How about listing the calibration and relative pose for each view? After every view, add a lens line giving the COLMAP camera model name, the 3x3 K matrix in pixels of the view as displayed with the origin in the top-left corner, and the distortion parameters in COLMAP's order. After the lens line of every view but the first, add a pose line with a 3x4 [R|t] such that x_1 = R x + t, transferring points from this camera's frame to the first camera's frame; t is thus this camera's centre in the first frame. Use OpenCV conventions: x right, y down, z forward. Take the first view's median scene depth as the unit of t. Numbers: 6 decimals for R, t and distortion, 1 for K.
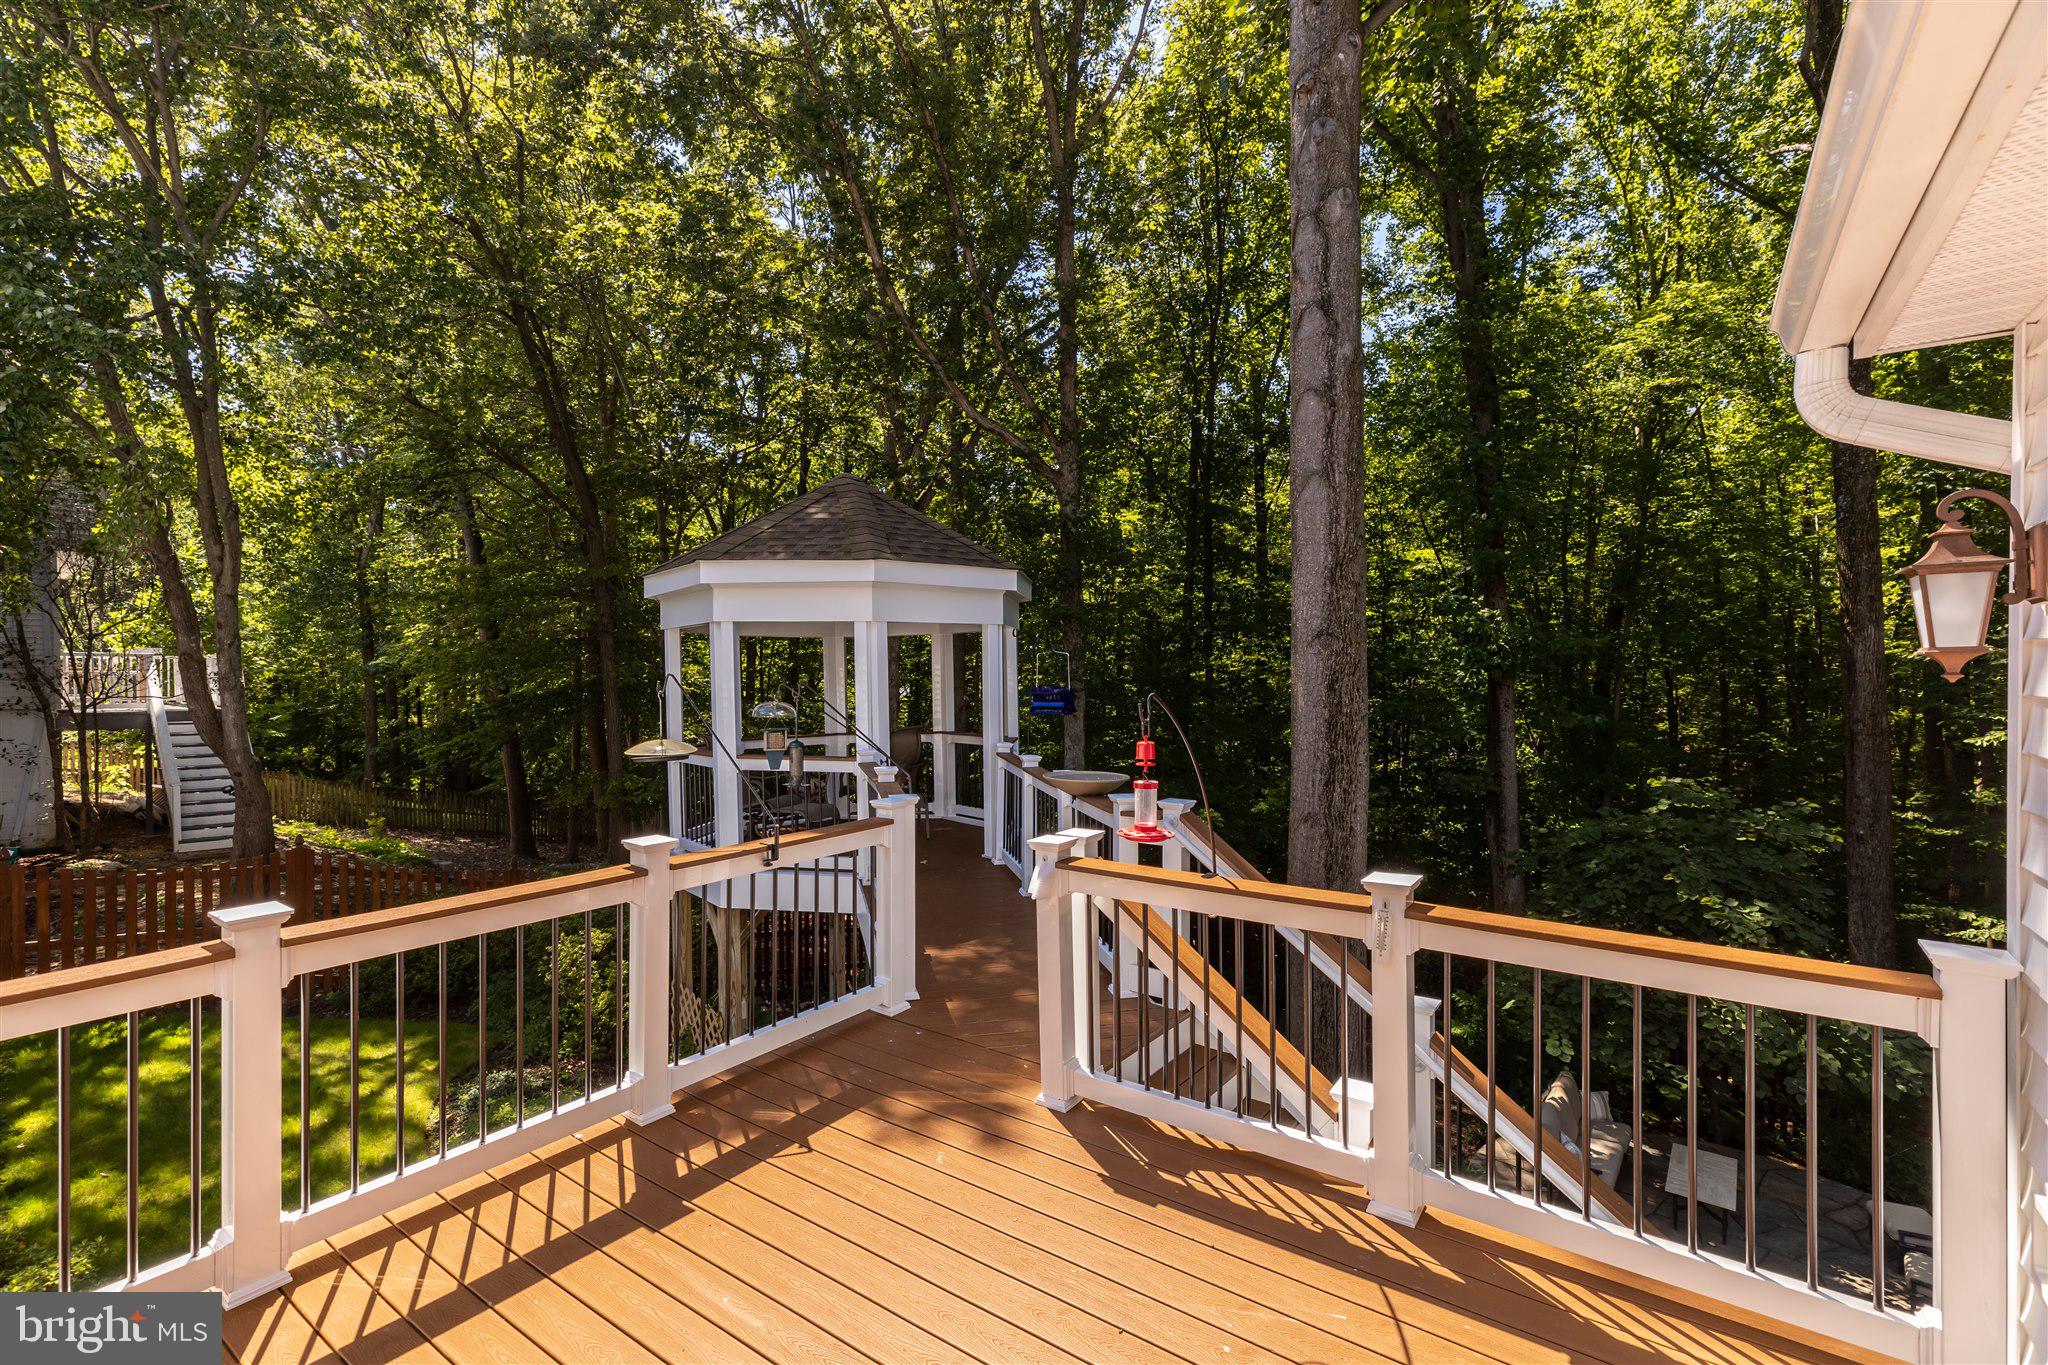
lens RADIAL K [[912.7, 0, 1023.2], [0, 912.7, 678.9], [0, 0, 1]] dist [-0.000305, 0.004991]
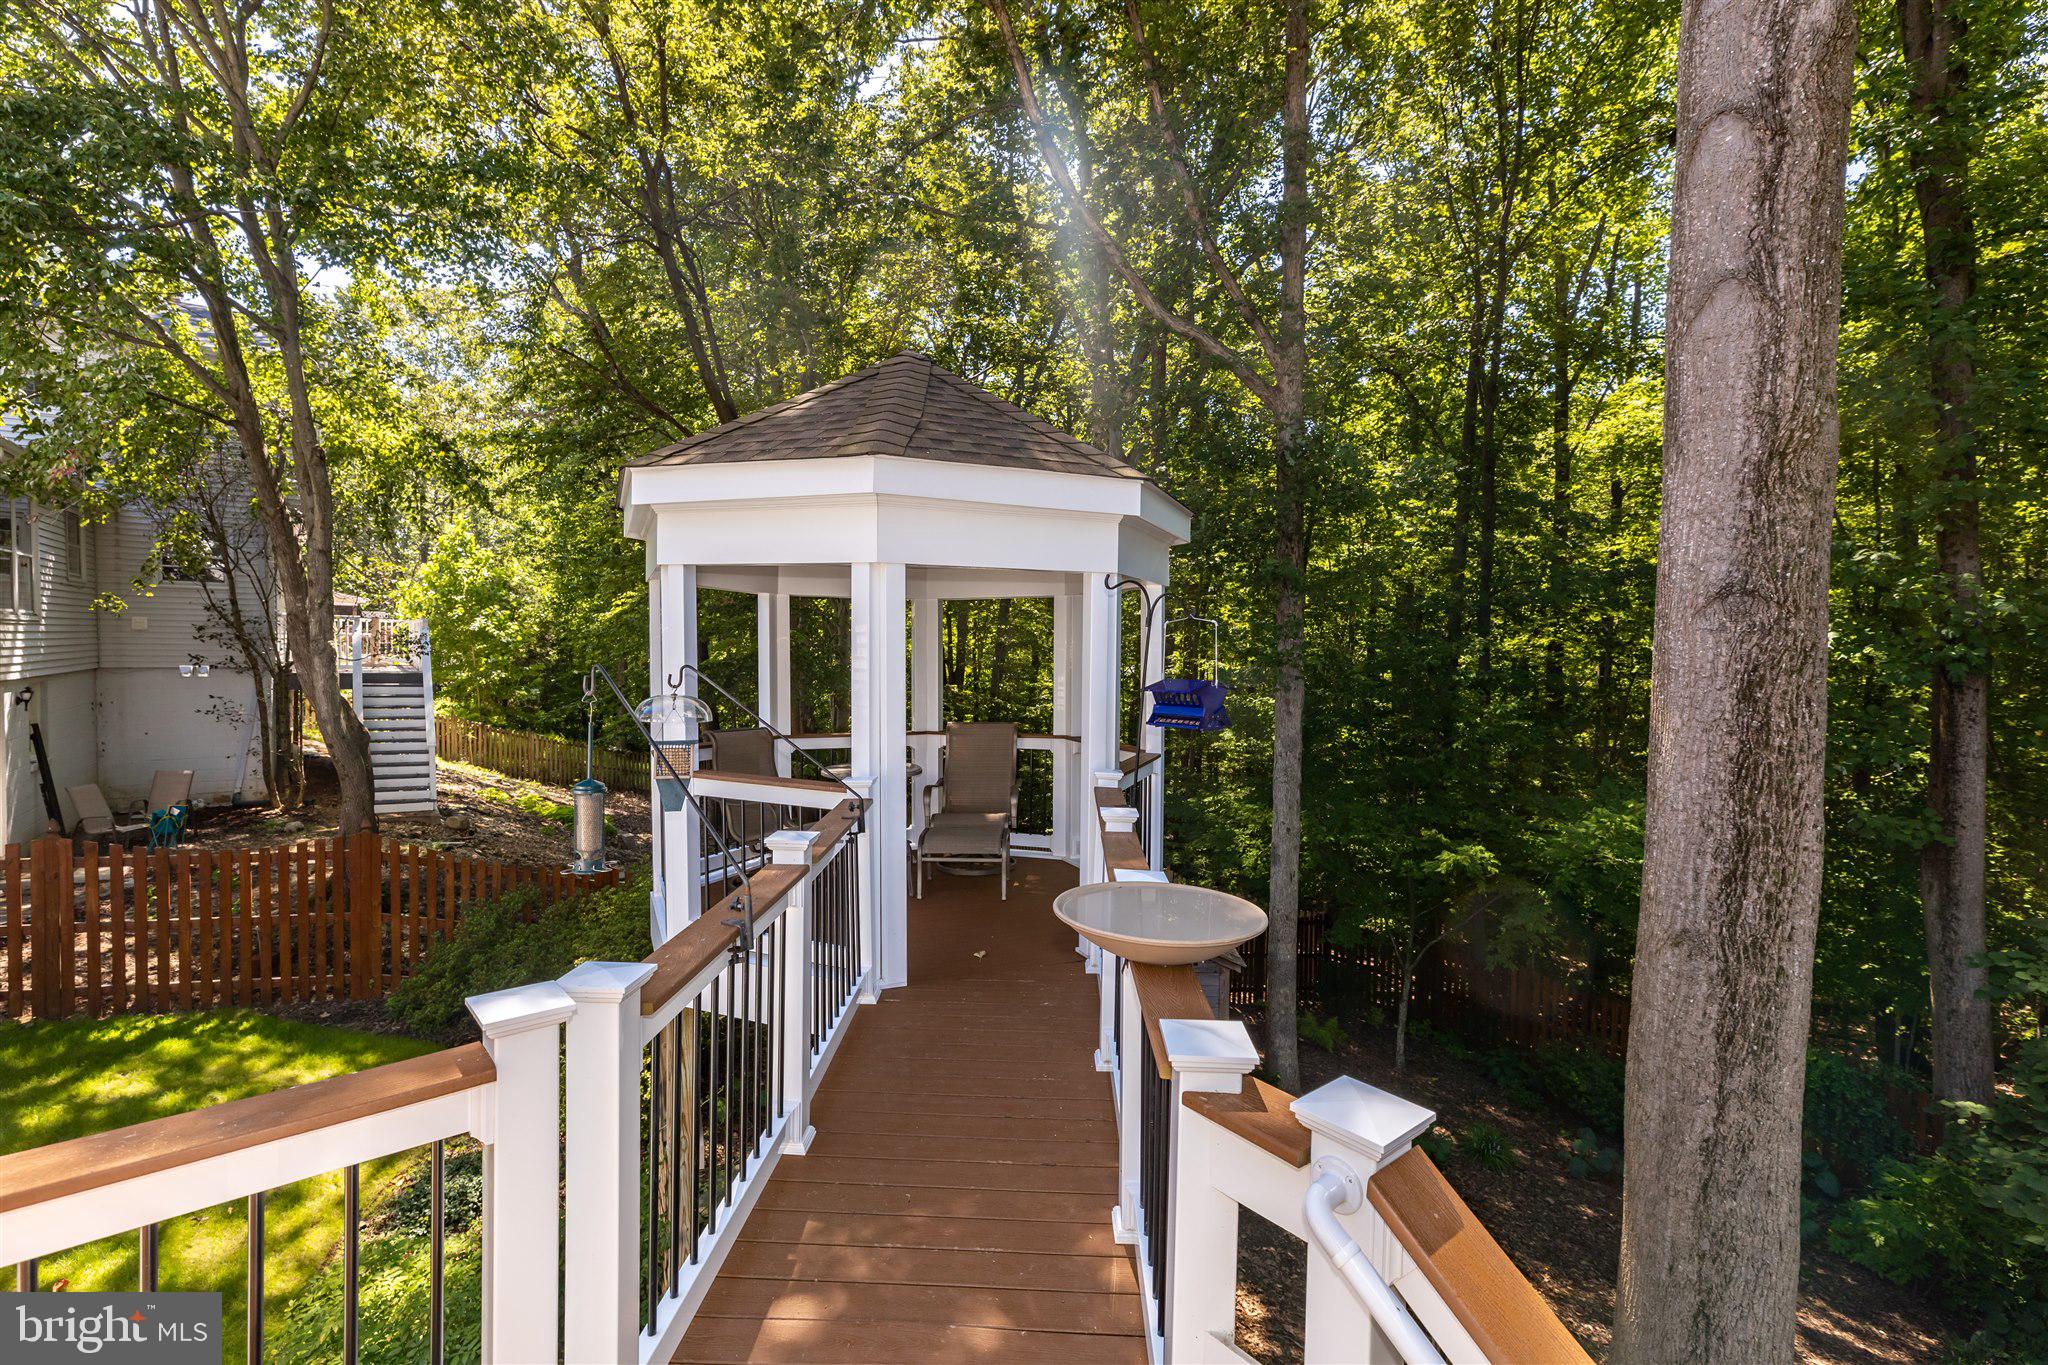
lens RADIAL K [[912.7, 0, 1023.2], [0, 912.7, 678.9], [0, 0, 1]] dist [-0.000305, 0.004991]
pose [[0.965075, 0.030048, -0.260246, 0.077779], [-0.023713, 0.999342, 0.027447, -0.004256], [0.260900, -0.020317, 0.965152, 0.396431]]
